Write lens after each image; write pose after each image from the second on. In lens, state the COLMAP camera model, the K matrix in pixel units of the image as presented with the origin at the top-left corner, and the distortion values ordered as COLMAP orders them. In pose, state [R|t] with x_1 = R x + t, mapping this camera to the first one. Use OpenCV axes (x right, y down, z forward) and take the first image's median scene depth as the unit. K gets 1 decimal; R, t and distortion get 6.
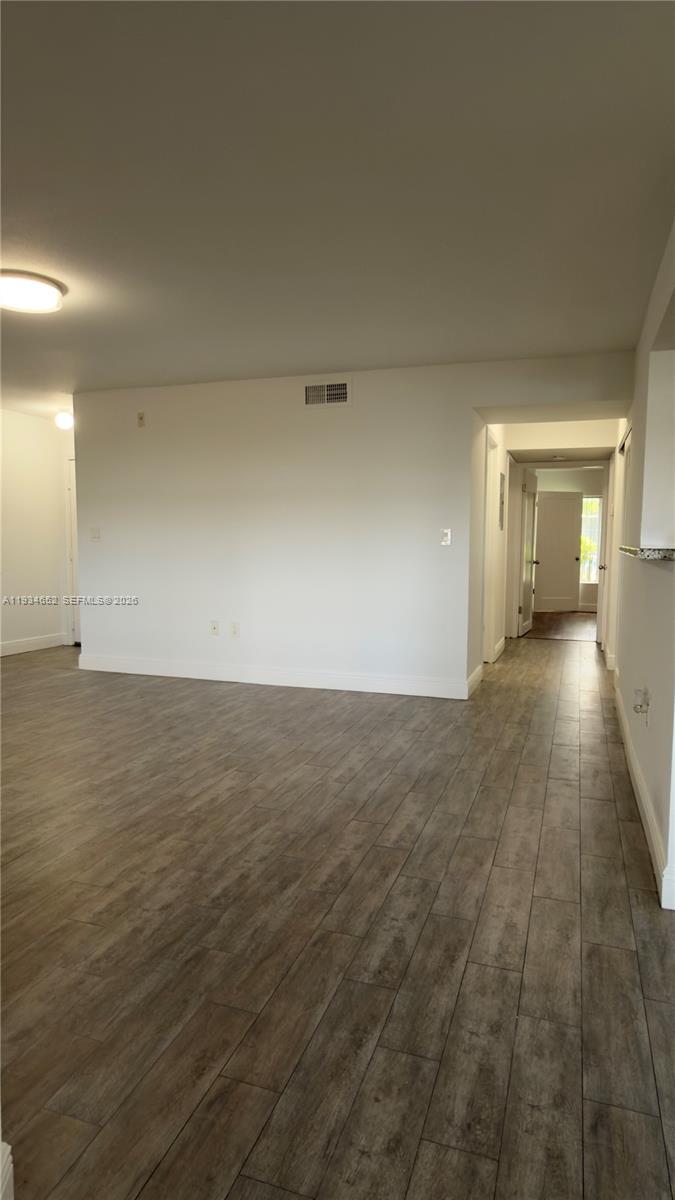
lens RADIAL K [[692.4, 0, 338.0], [0, 692.4, 593.6], [0, 0, 1]] dist [-0.000592, 0.001378]
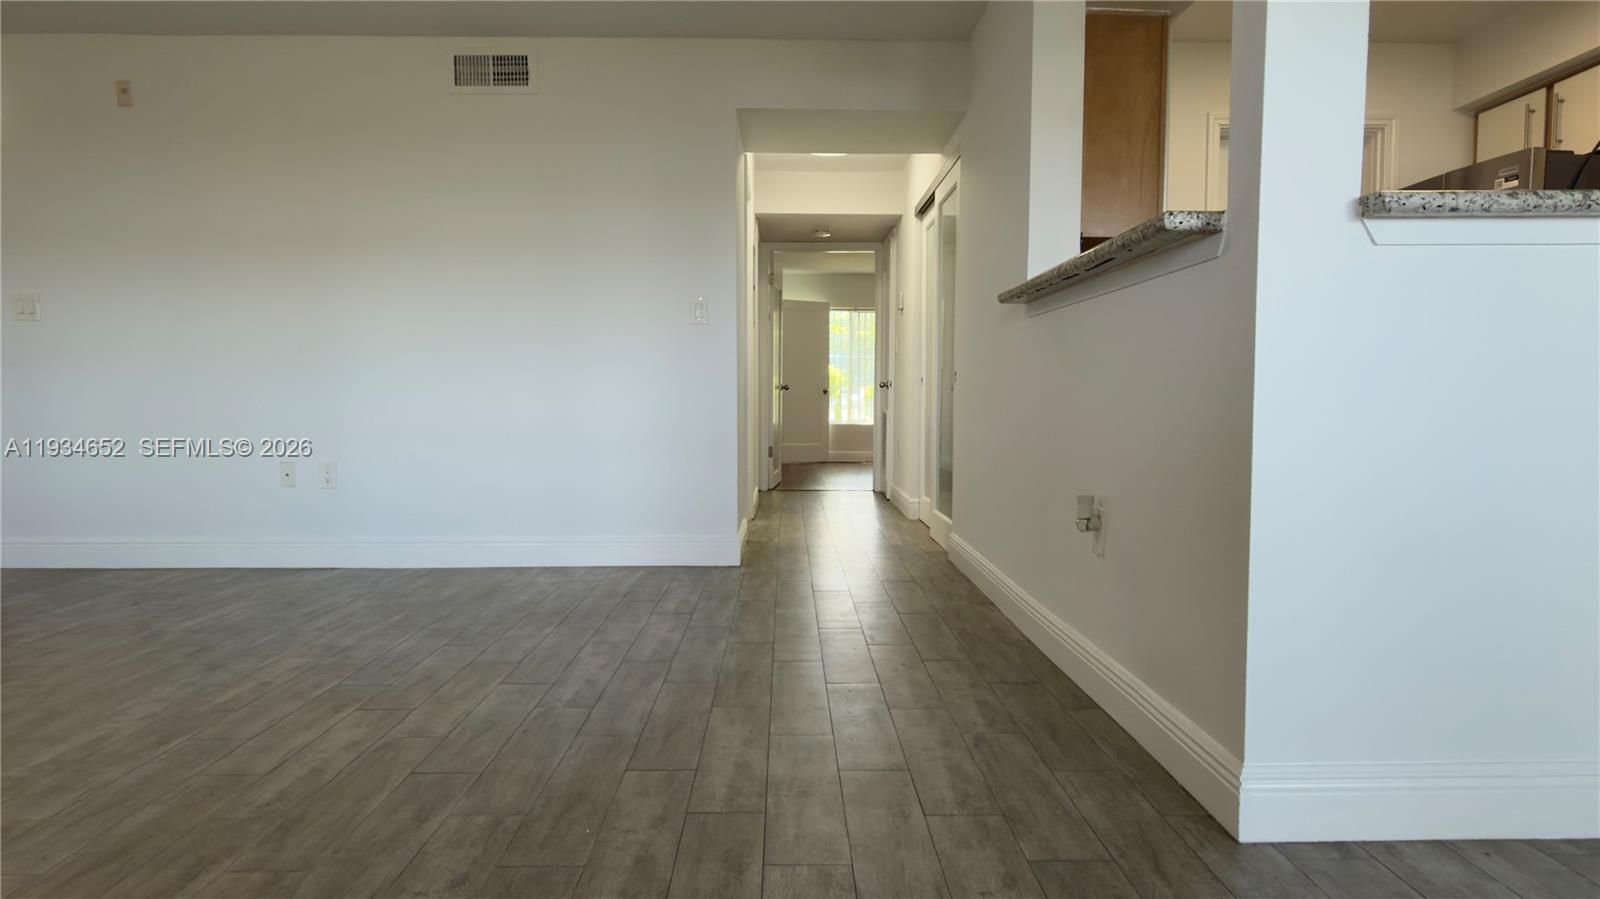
lens RADIAL K [[923.2, 0, 799.4], [0, 923.2, 449.8], [0, 0, 1]] dist [-0.000592, 0.001378]
pose [[0.940046, -0.023346, 0.340248, -0.072775], [0.029700, 0.999468, -0.013478, 0.088778], [-0.339752, 0.022775, 0.940239, 0.268086]]
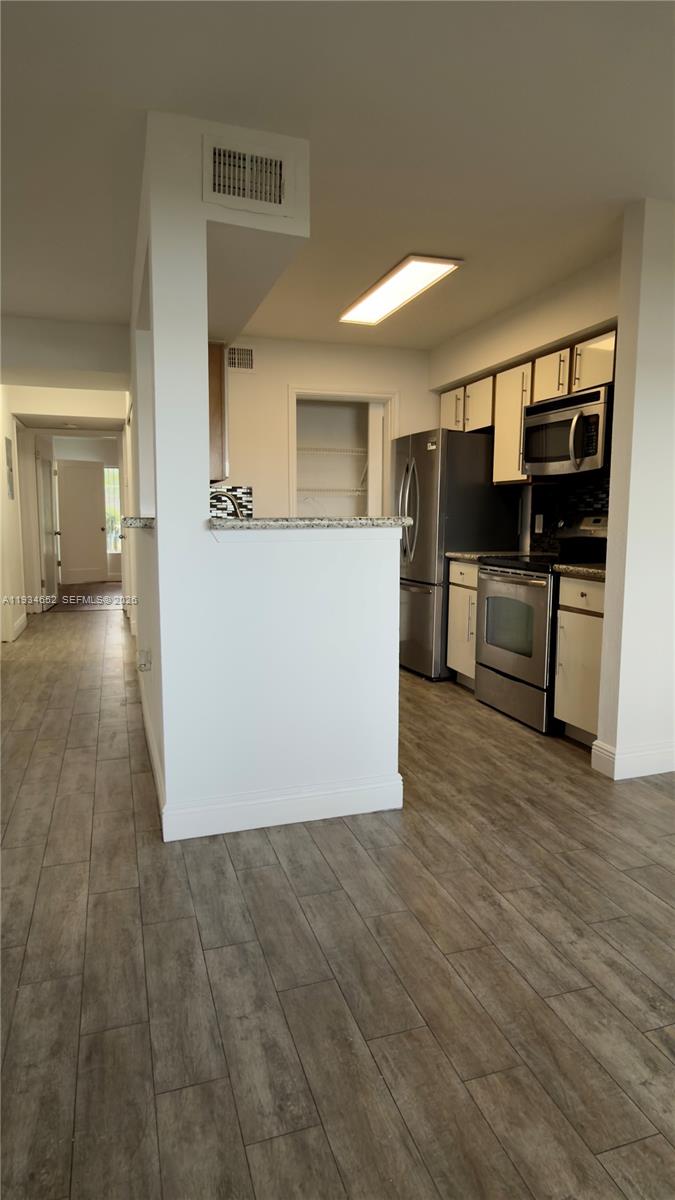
lens RADIAL K [[692.4, 0, 339.5], [0, 692.4, 597.5], [0, 0, 1]] dist [-0.000592, 0.001378]
pose [[0.797120, -0.076295, 0.598982, 0.037026], [0.047574, 0.996837, 0.063660, 0.003576], [-0.601944, -0.022249, 0.798228, -0.031633]]
